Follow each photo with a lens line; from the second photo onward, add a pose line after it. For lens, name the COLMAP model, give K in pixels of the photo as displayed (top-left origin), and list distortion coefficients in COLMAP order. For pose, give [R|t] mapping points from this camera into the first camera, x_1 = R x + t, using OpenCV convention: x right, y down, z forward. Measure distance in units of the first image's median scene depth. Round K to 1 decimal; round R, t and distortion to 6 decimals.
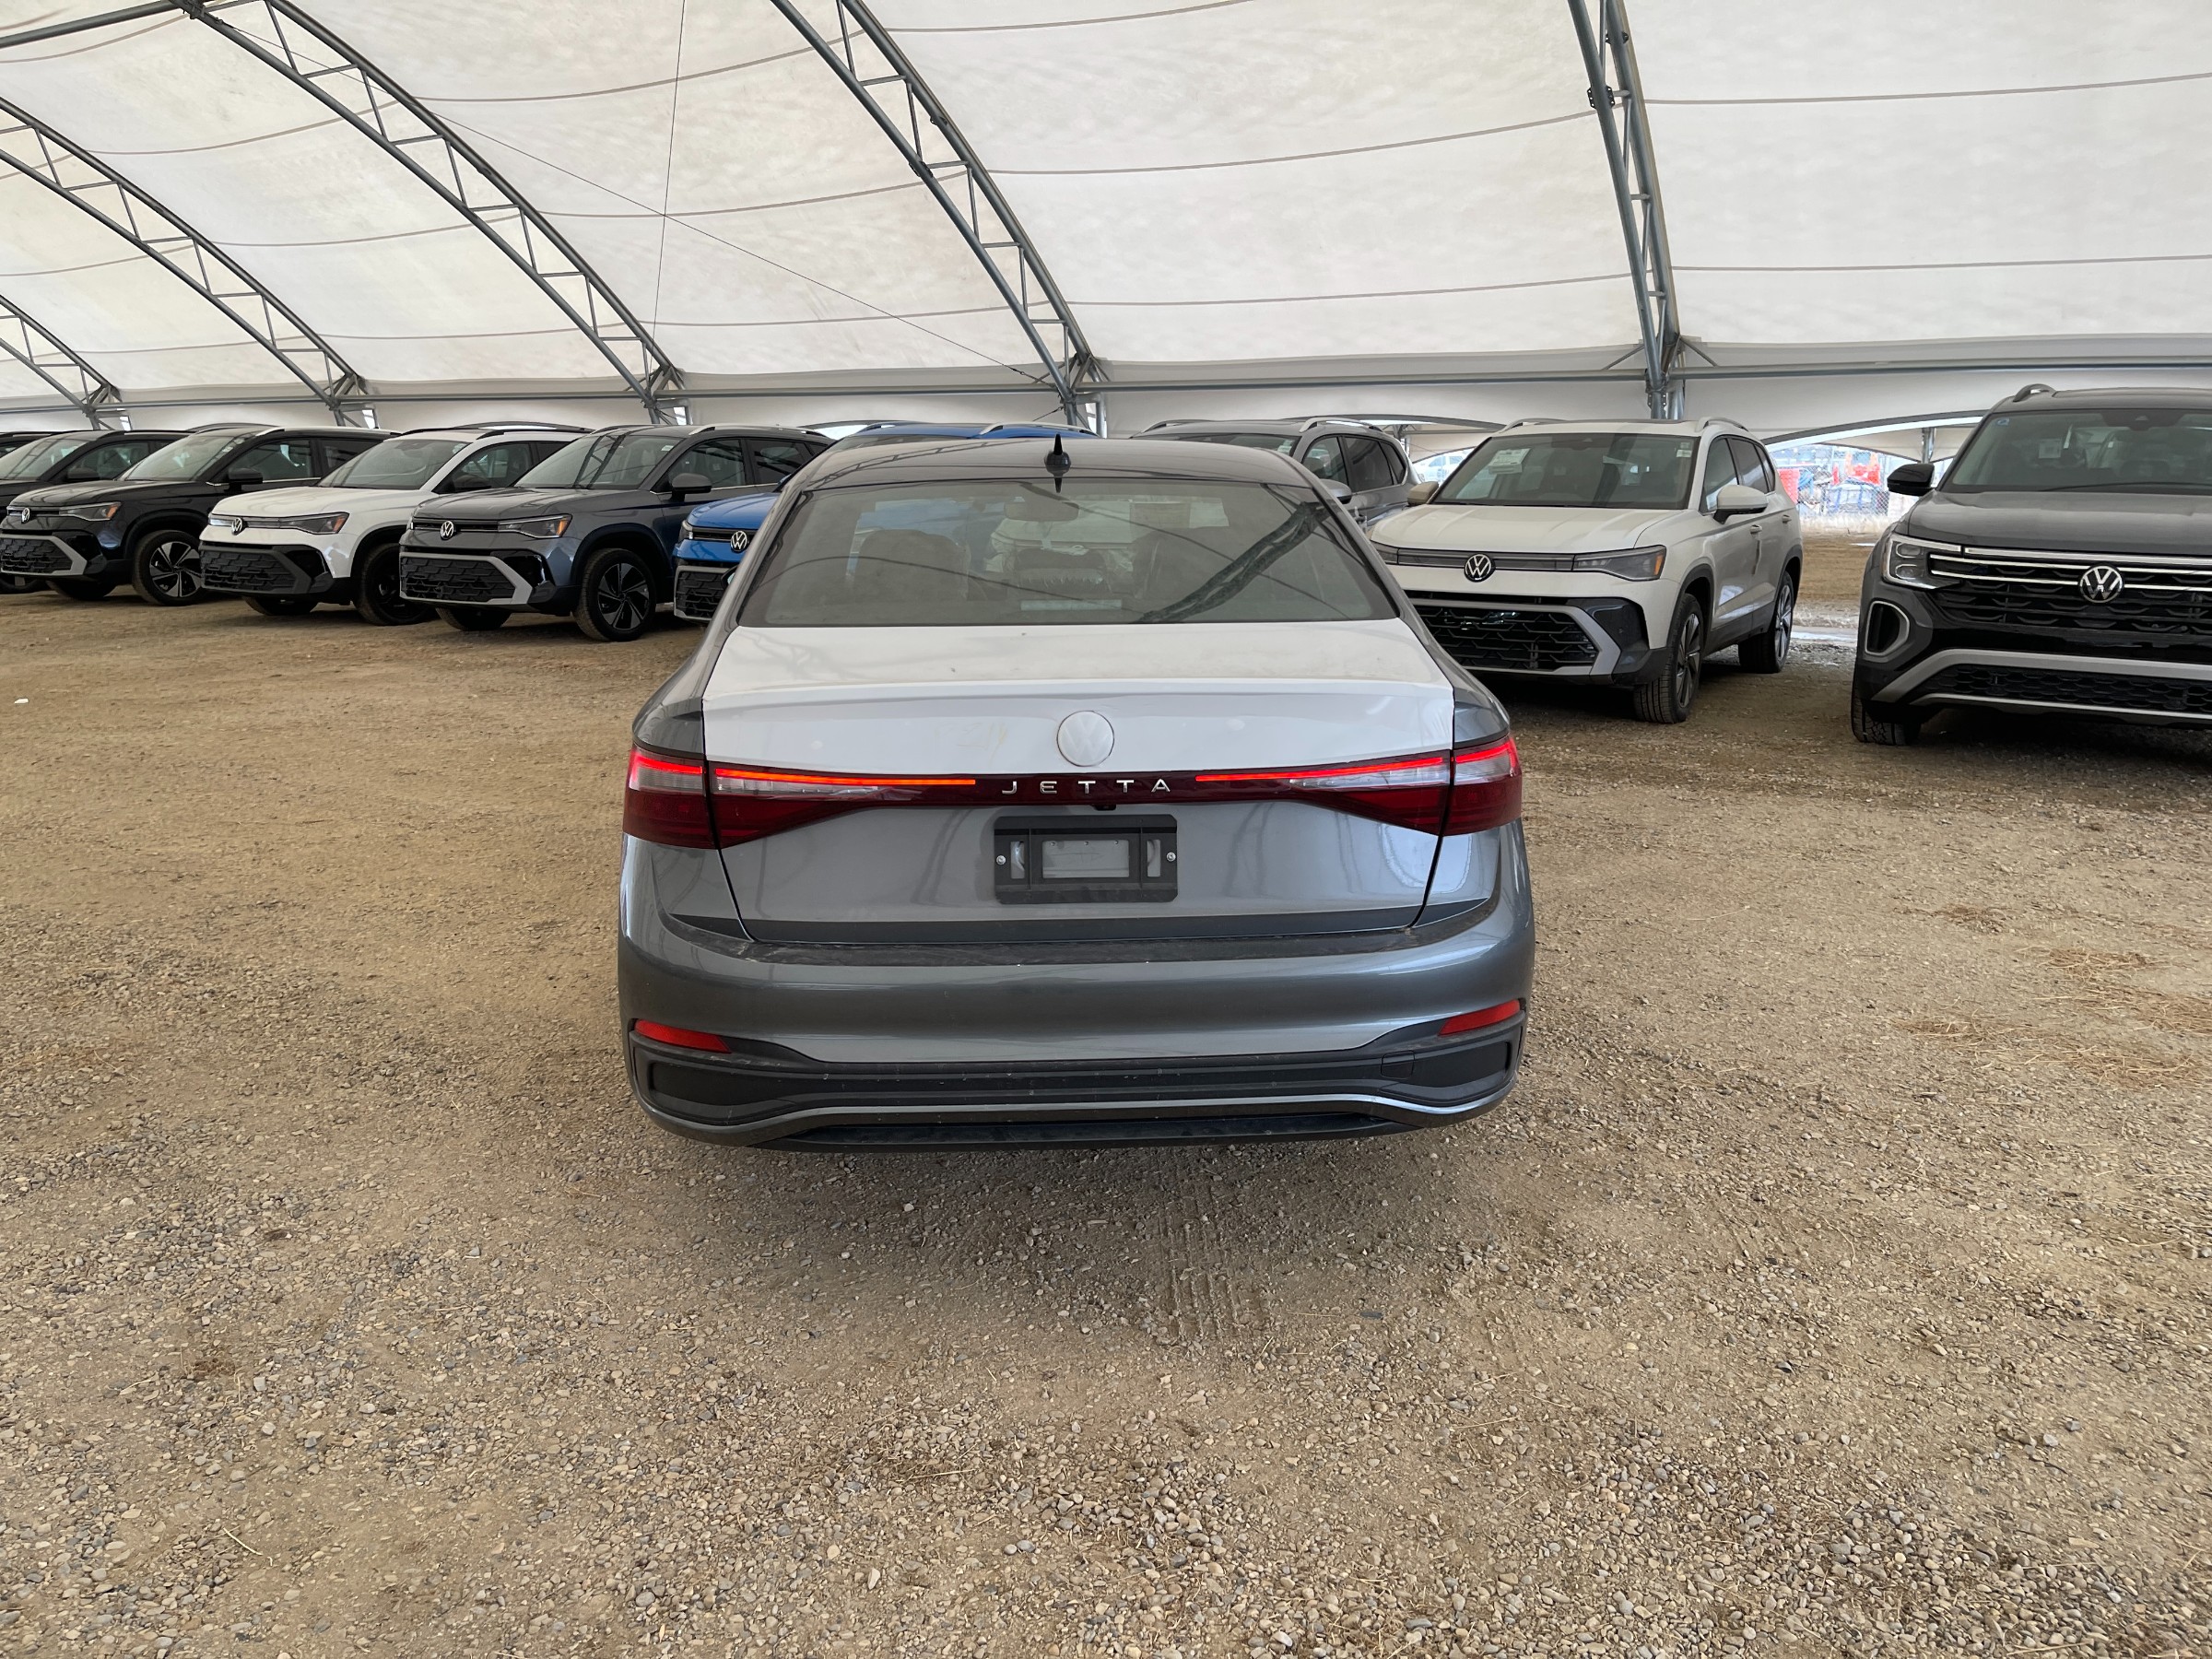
lens RADIAL K [[1593.2, 0, 1076.9], [0, 1593.2, 837.7], [0, 0, 1]] dist [0.006862, 0.055437]
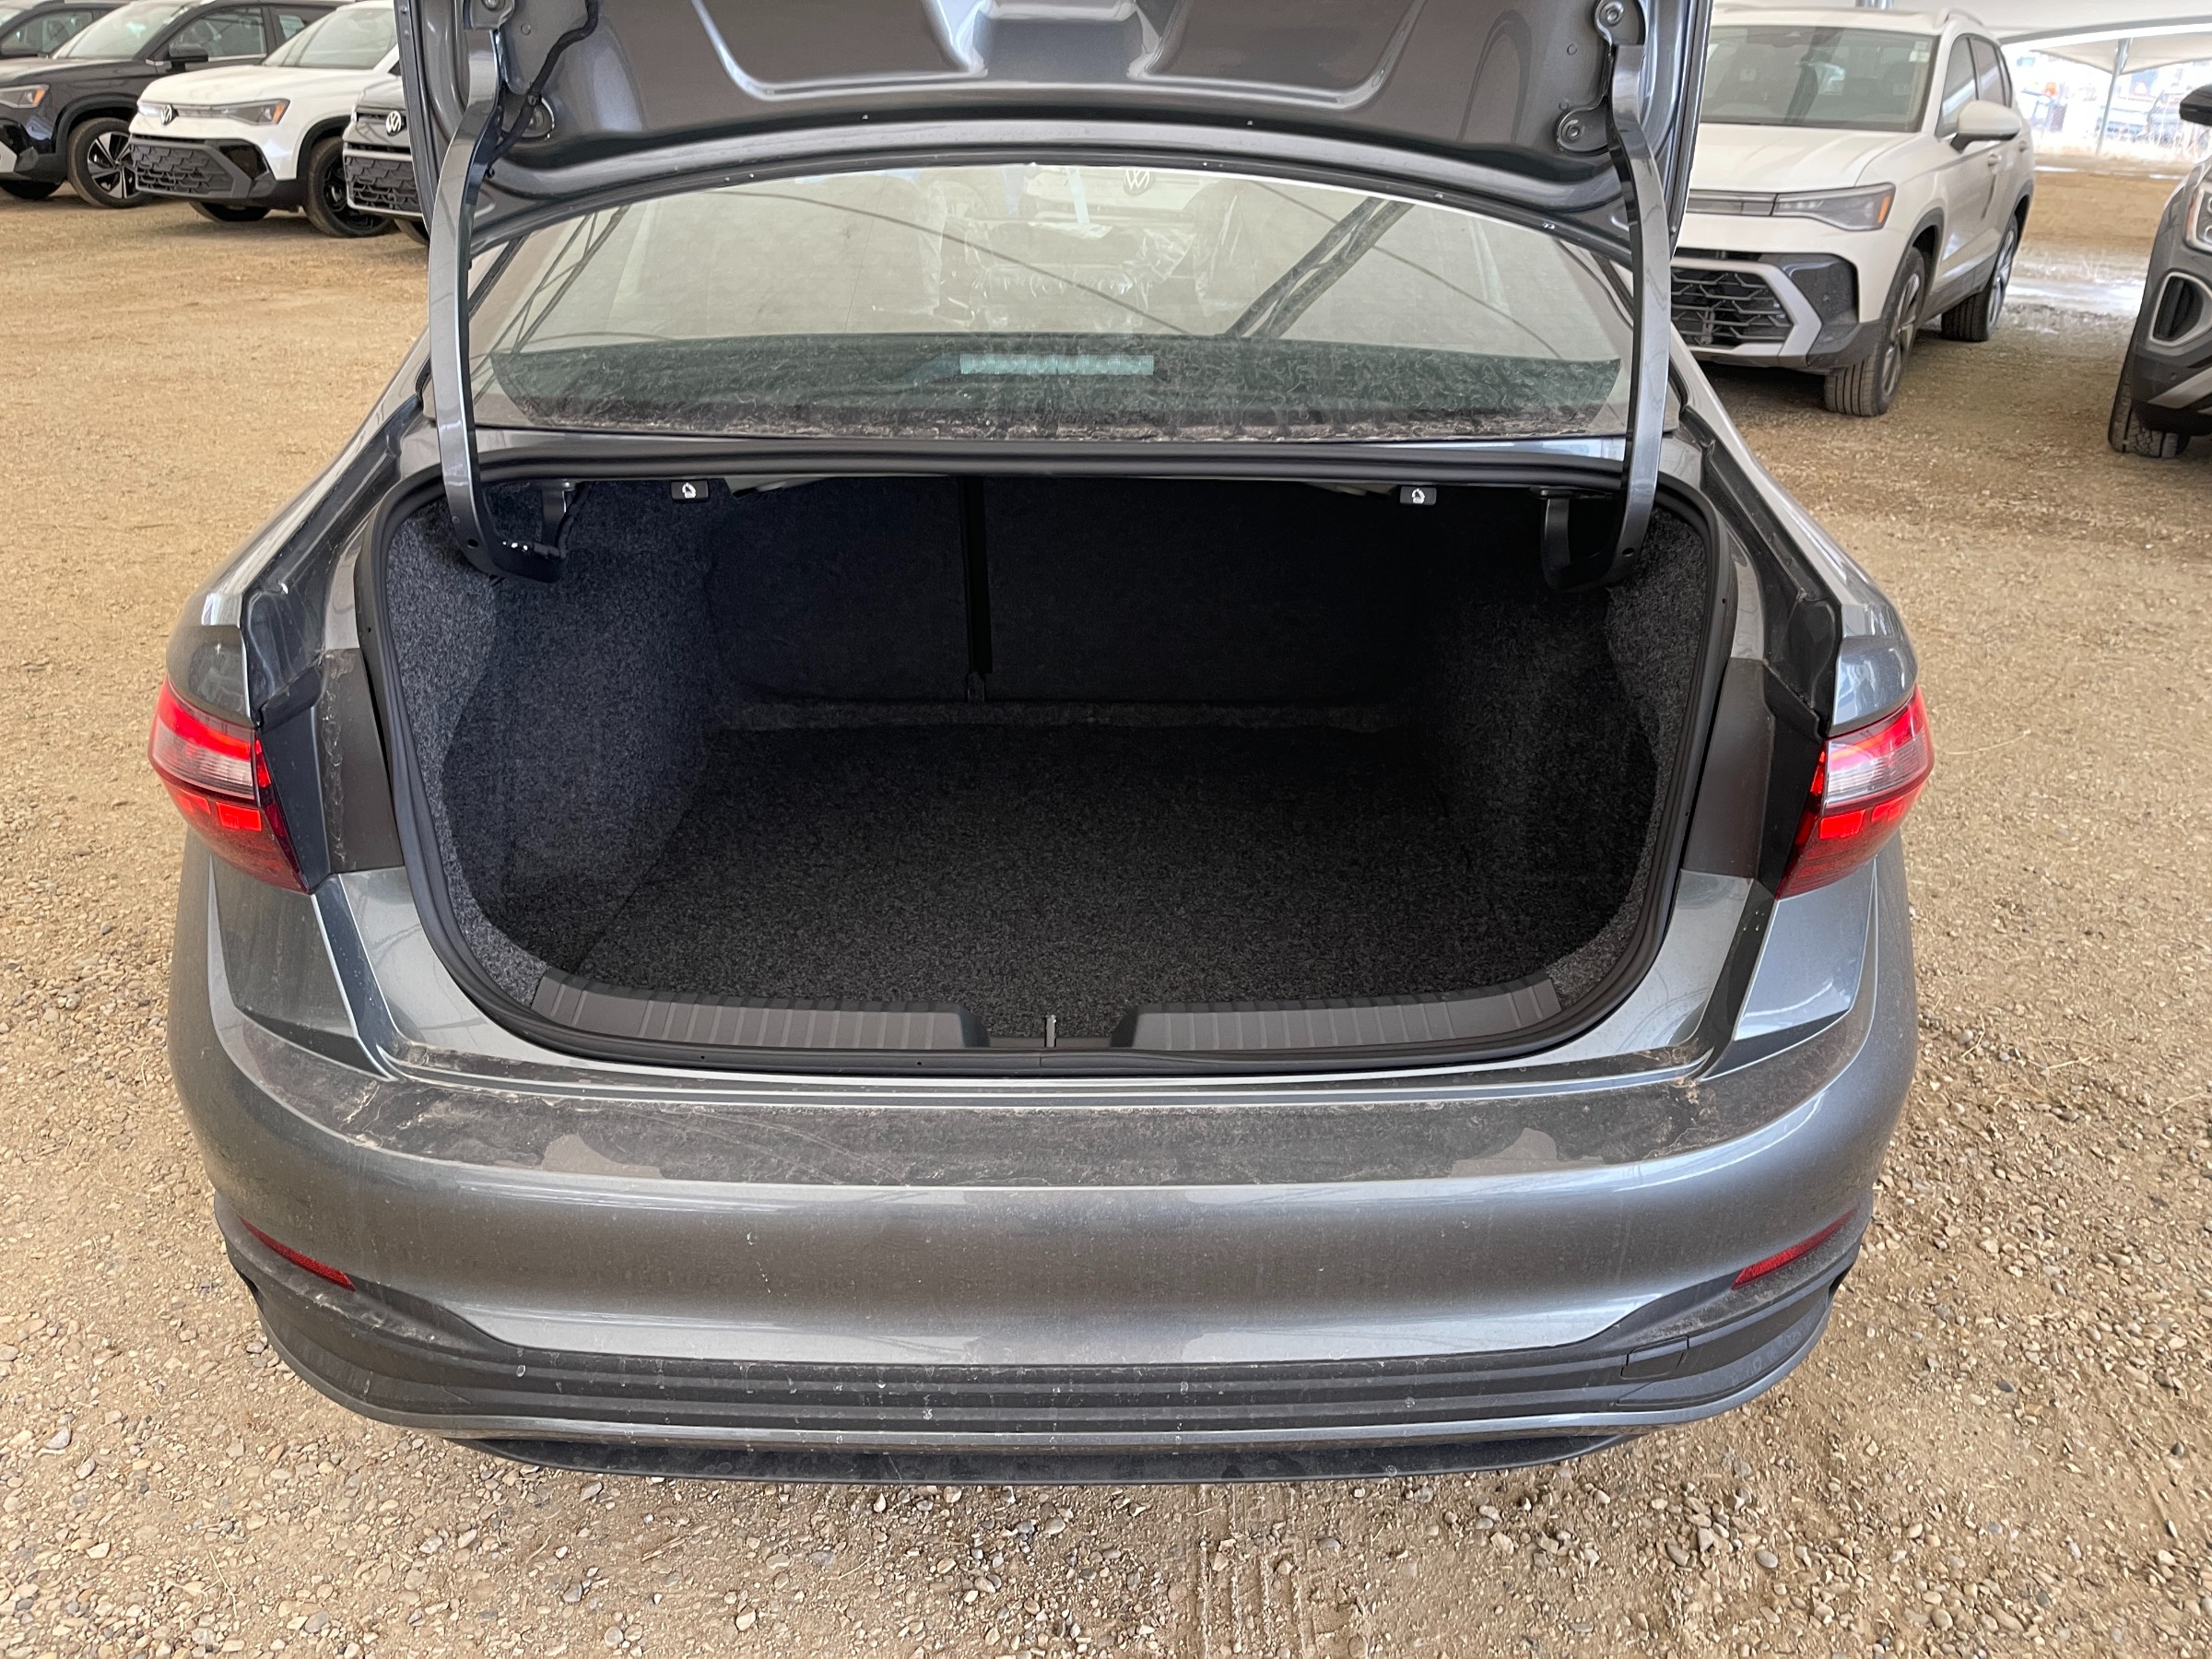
lens RADIAL K [[1618.0, 0, 1091.1], [0, 1618.0, 804.6], [0, 0, 1]] dist [0.093528, -0.120596]
pose [[0.999231, 0.030330, -0.024838, 0.008107], [-0.024784, 0.979646, 0.199199, -0.036217], [0.030375, -0.198430, 0.979644, 0.142688]]
